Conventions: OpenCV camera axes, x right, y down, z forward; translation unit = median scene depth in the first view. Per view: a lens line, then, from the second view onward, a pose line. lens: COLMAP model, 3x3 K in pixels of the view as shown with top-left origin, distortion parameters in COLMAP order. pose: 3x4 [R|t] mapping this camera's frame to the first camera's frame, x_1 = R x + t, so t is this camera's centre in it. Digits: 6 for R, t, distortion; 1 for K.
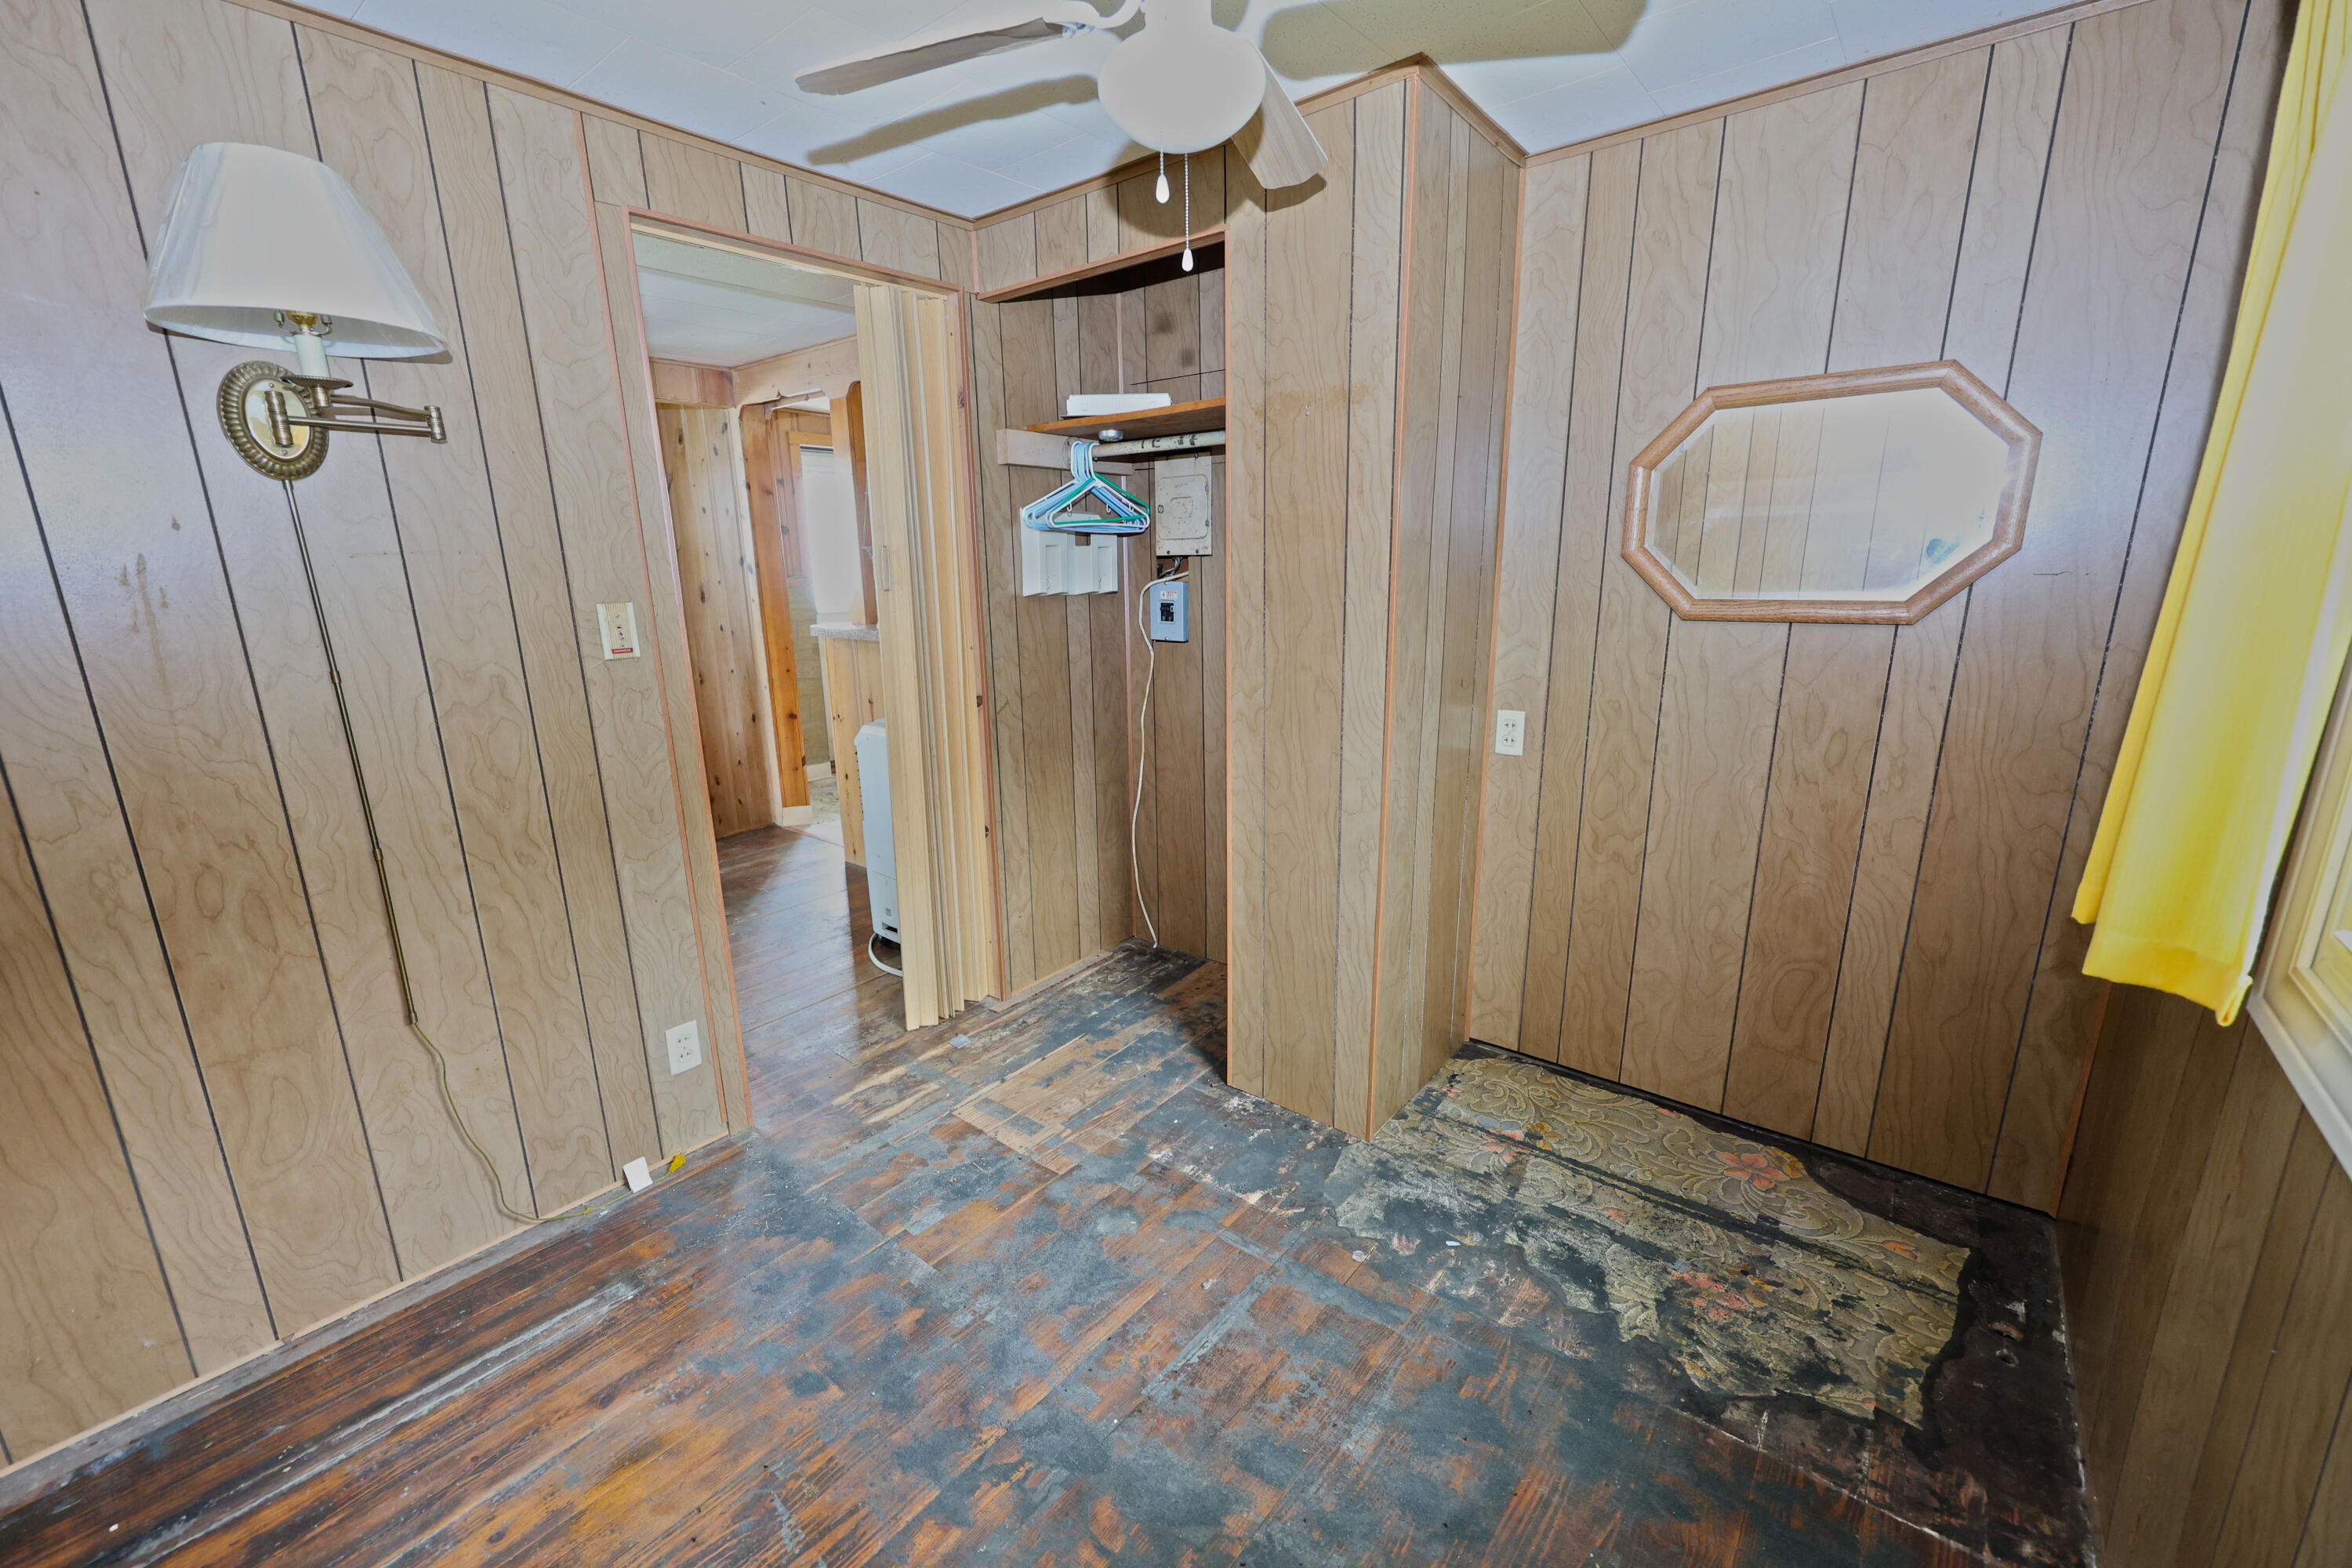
lens RADIAL K [[941.7, 0, 1165.0], [0, 941.7, 794.5], [0, 0, 1]] dist [-0.000933, 0.000077]
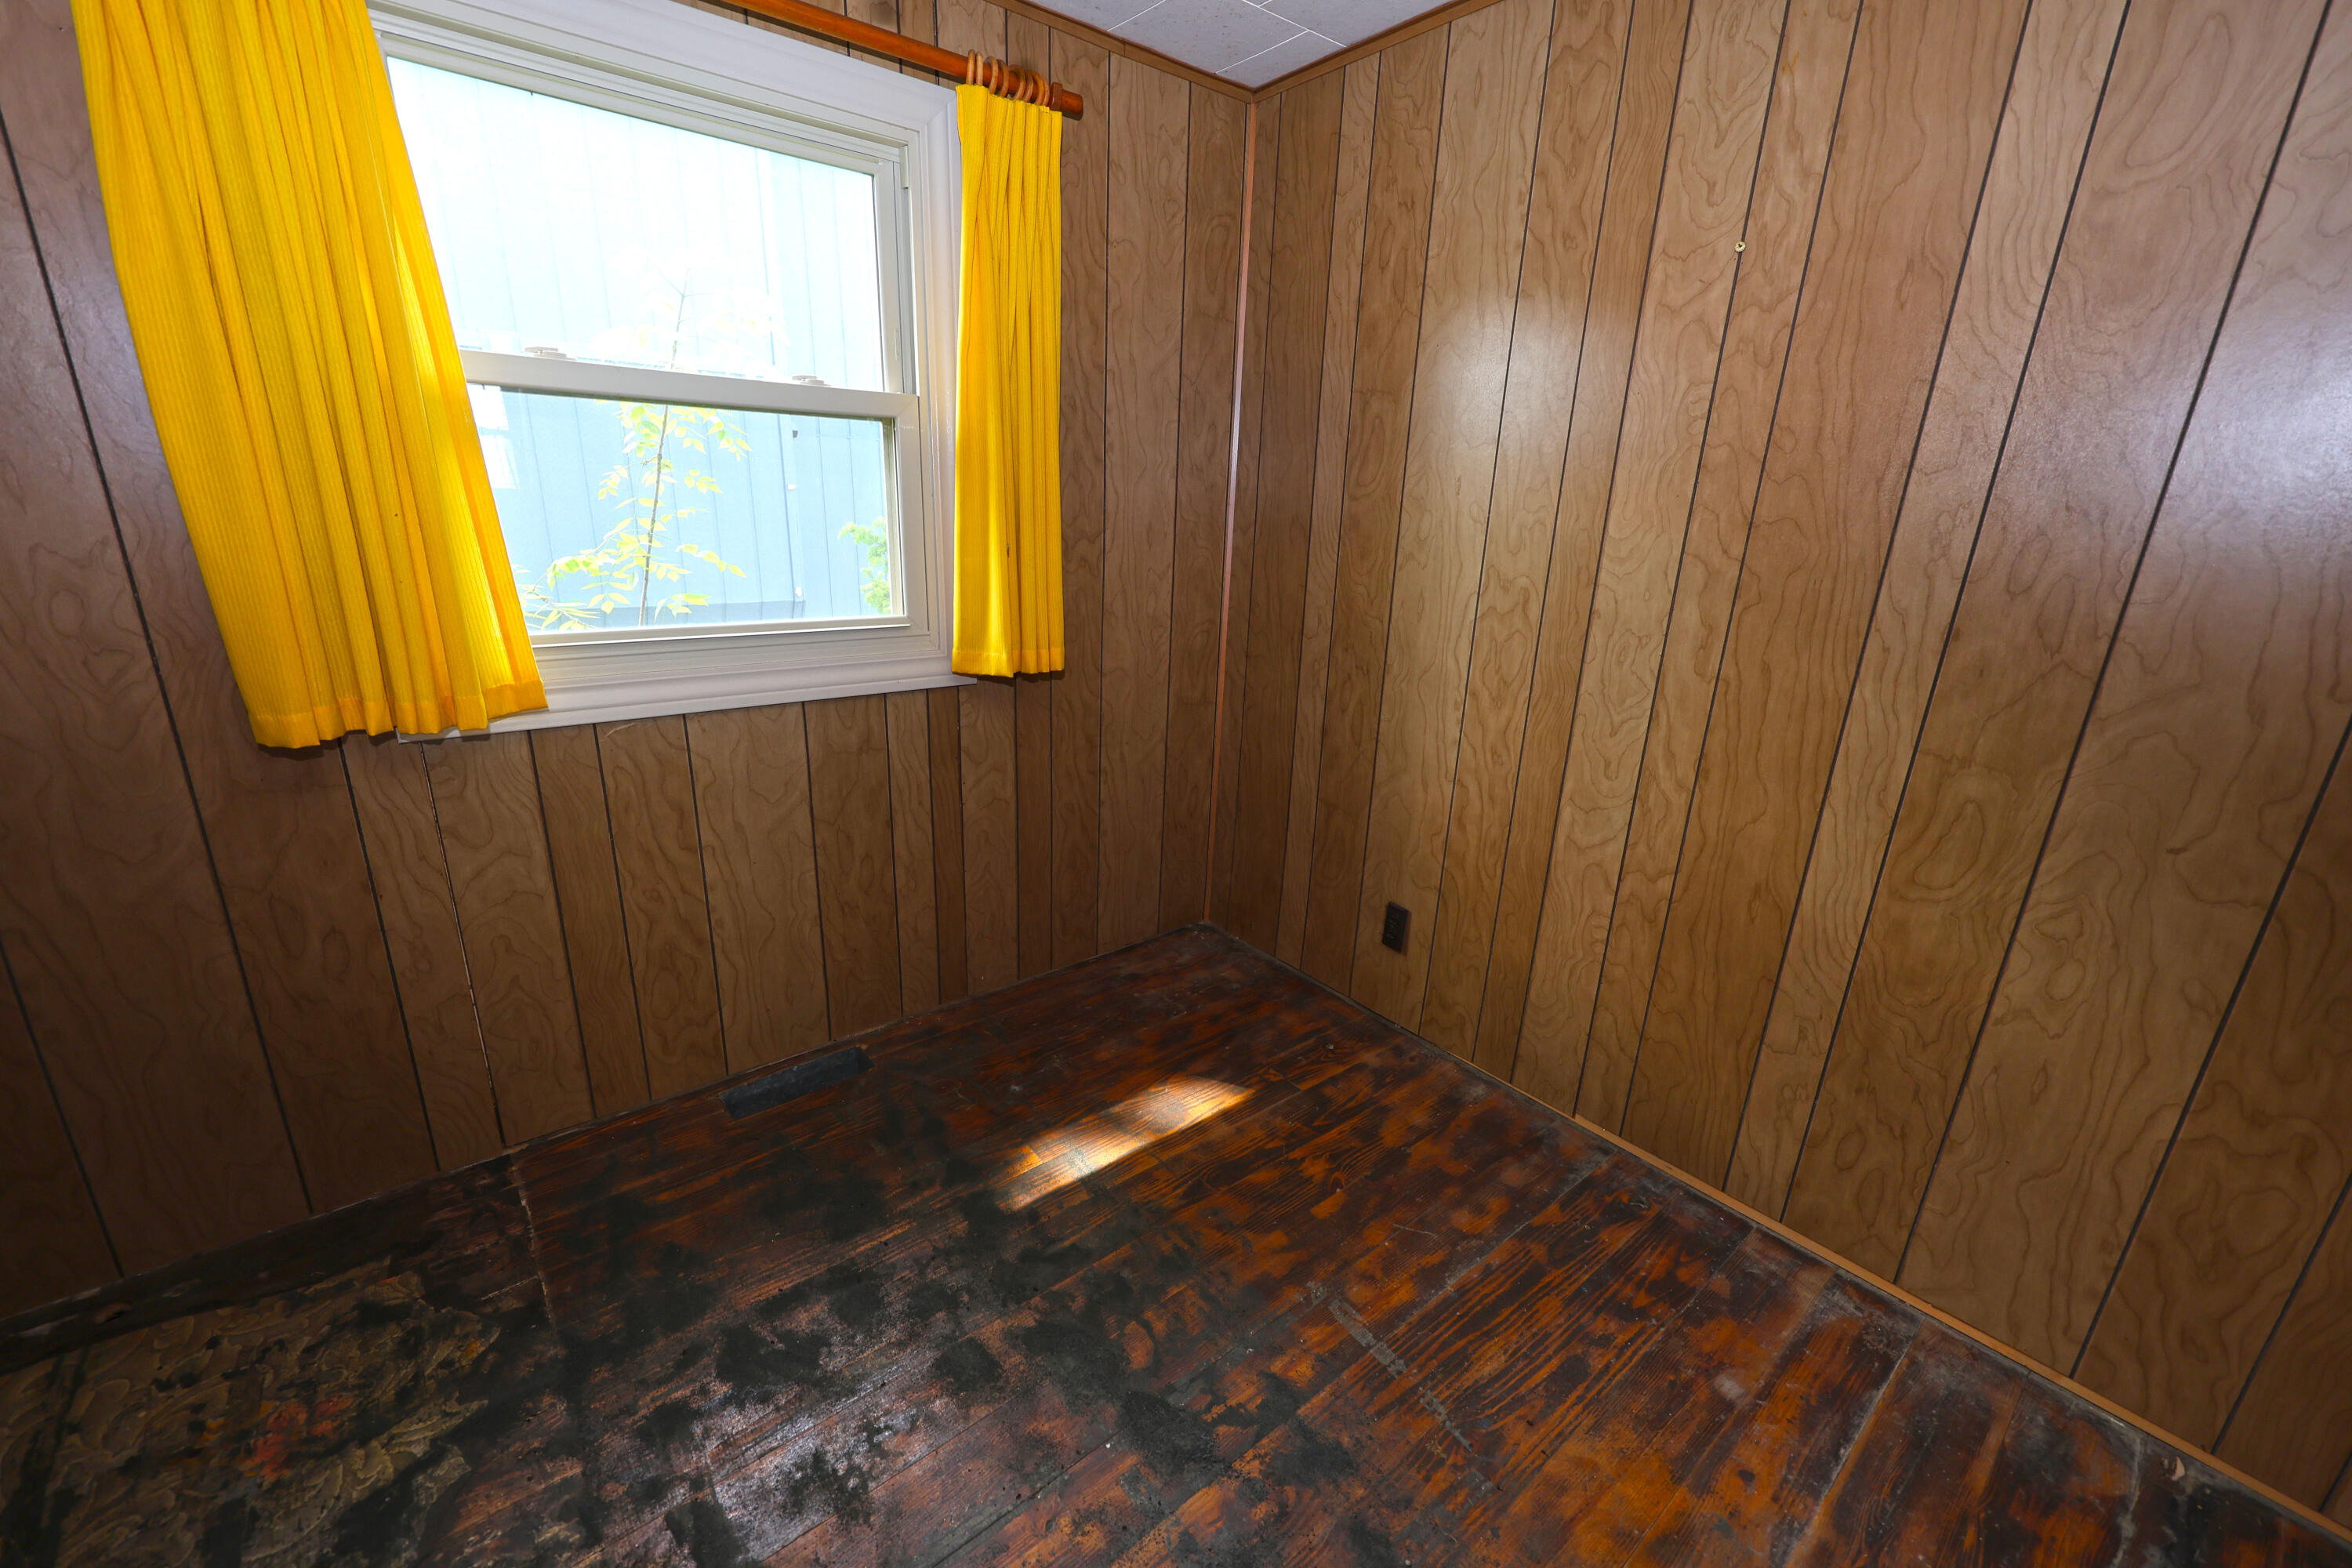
lens RADIAL K [[936.1, 0, 1163.0], [0, 936.1, 786.3], [0, 0, 1]] dist [-0.001116, 0.000058]
pose [[-0.978384, -0.080207, 0.190609, -0.164954], [0.029361, 0.858506, 0.511963, -0.228601], [-0.204702, 0.506493, -0.837593, 1.060294]]
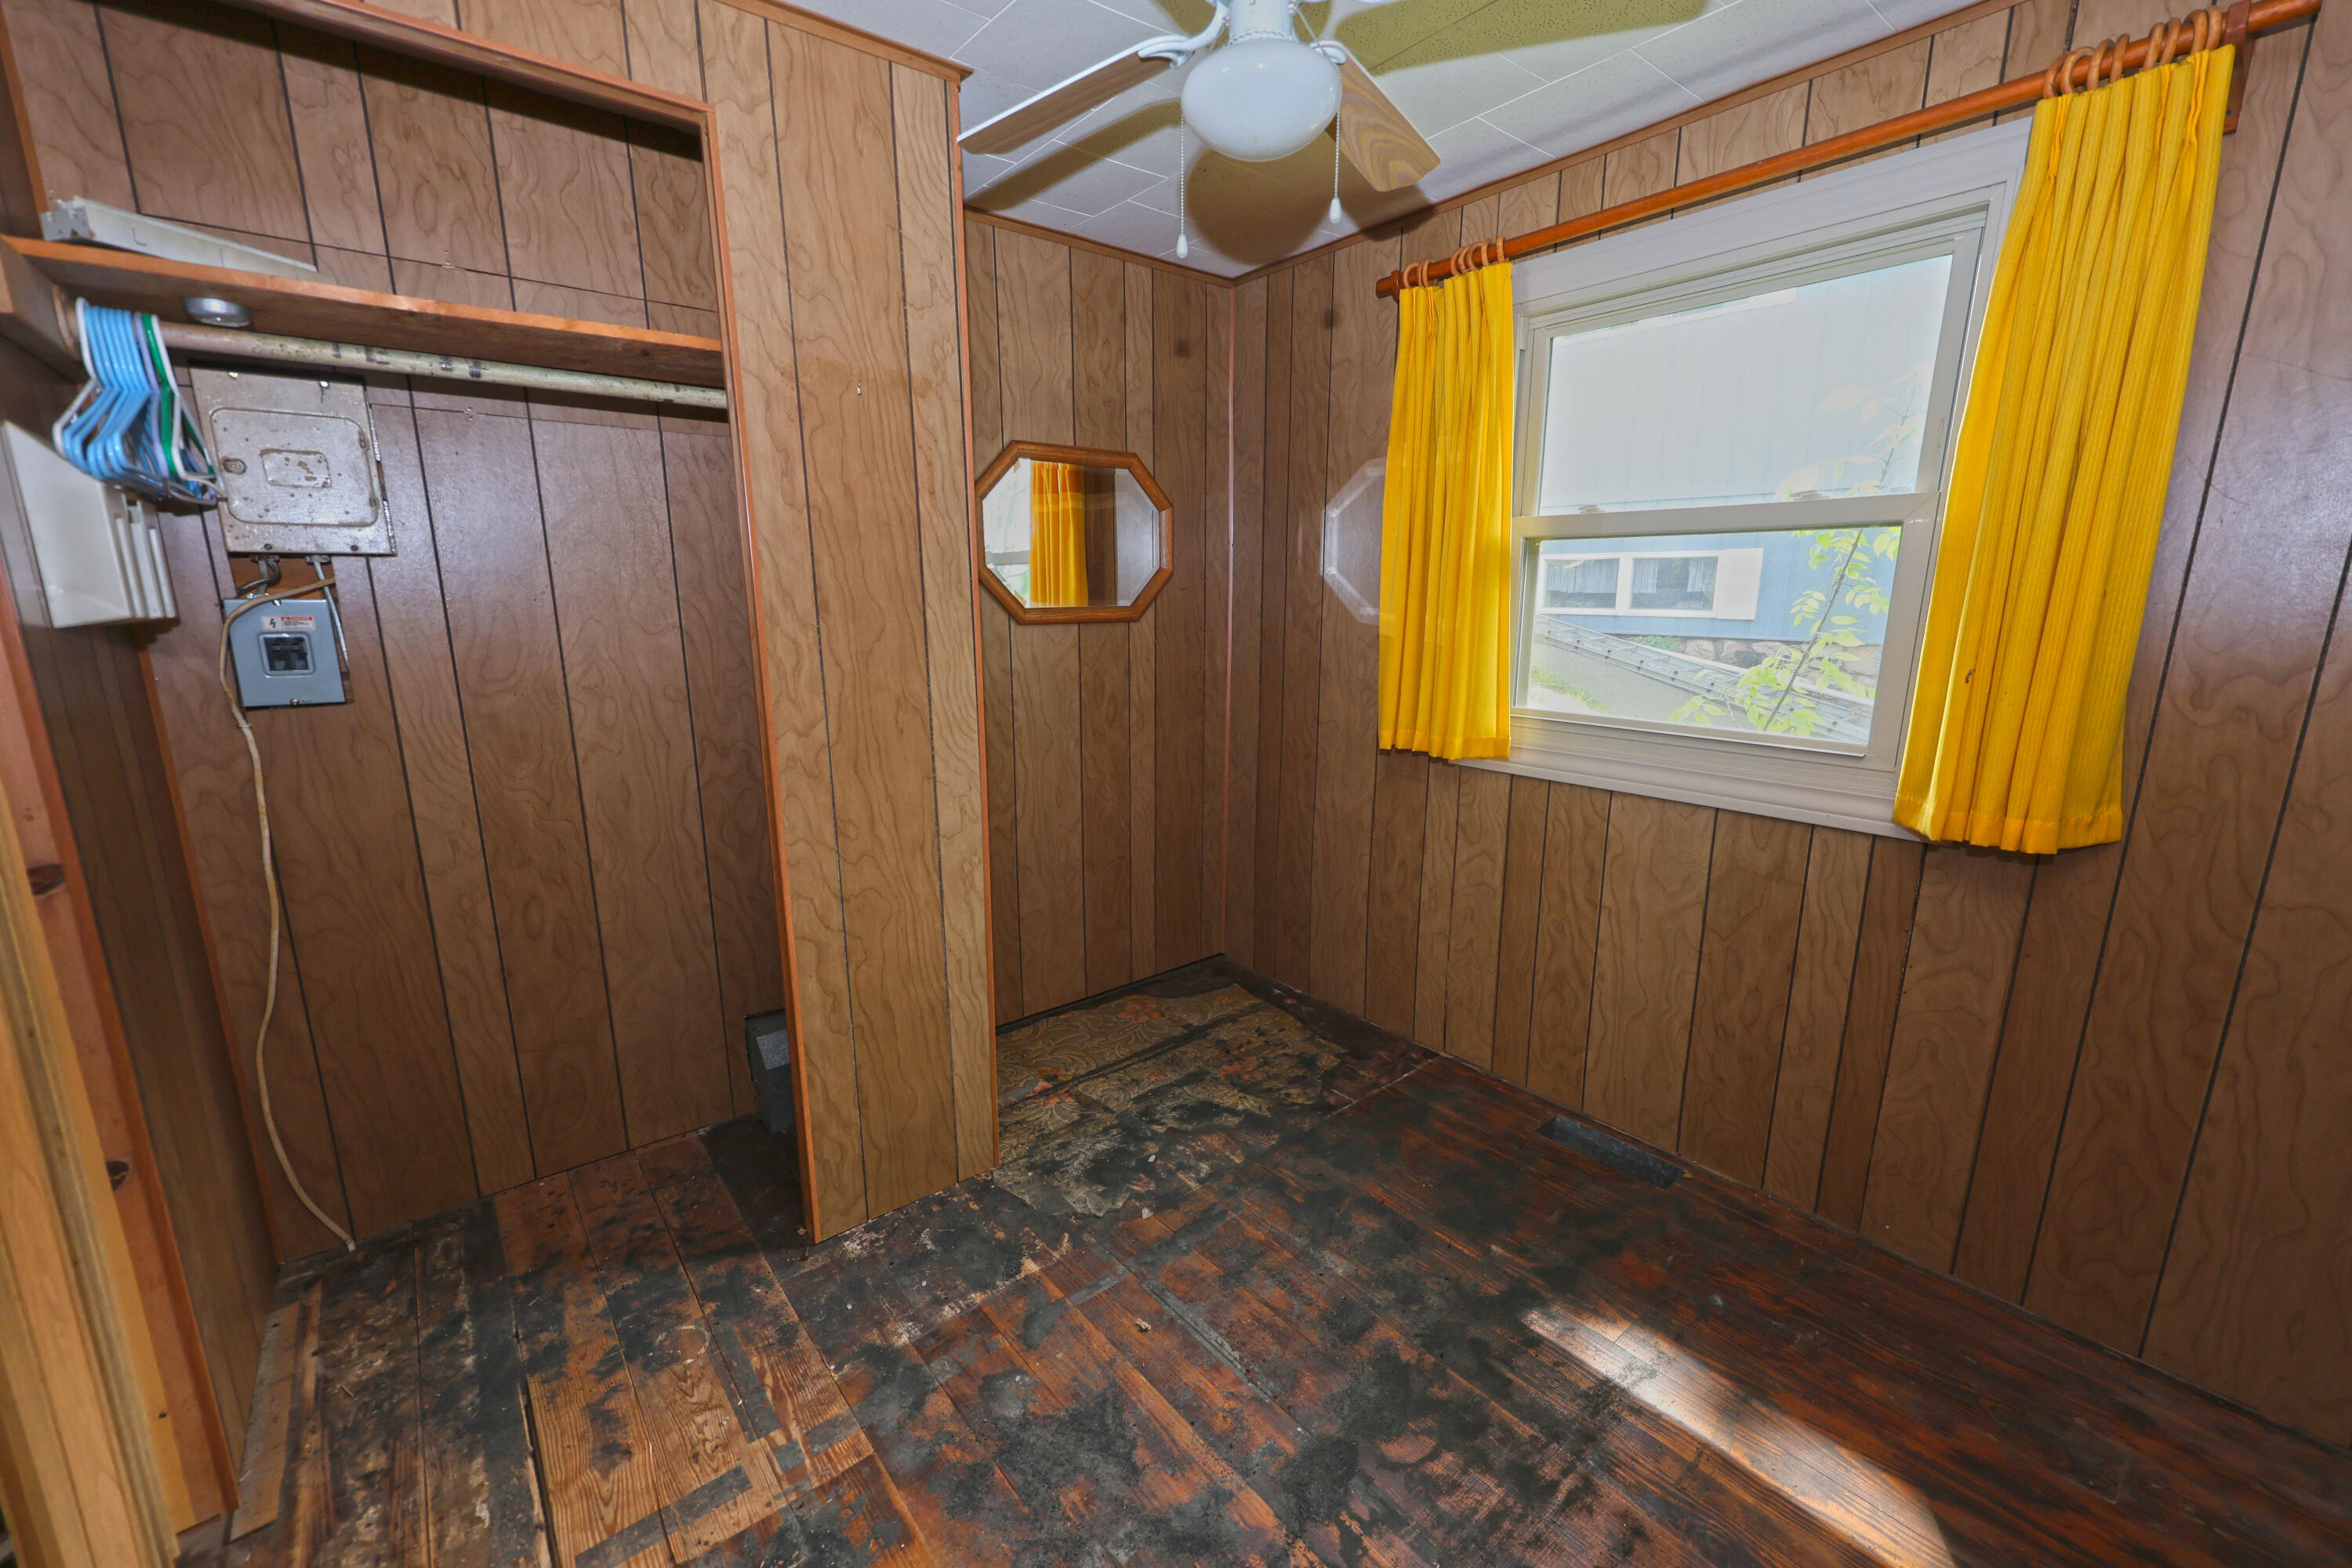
lens RADIAL K [[937.2, 0, 1195.8], [0, 937.2, 794.7], [0, 0, 1]] dist [-0.002844, -0.000054]
pose [[0.187858, -0.195458, 0.962552, -0.663300], [0.234364, 0.960612, 0.149324, -0.104398], [-0.953825, 0.197536, 0.226267, 0.566806]]
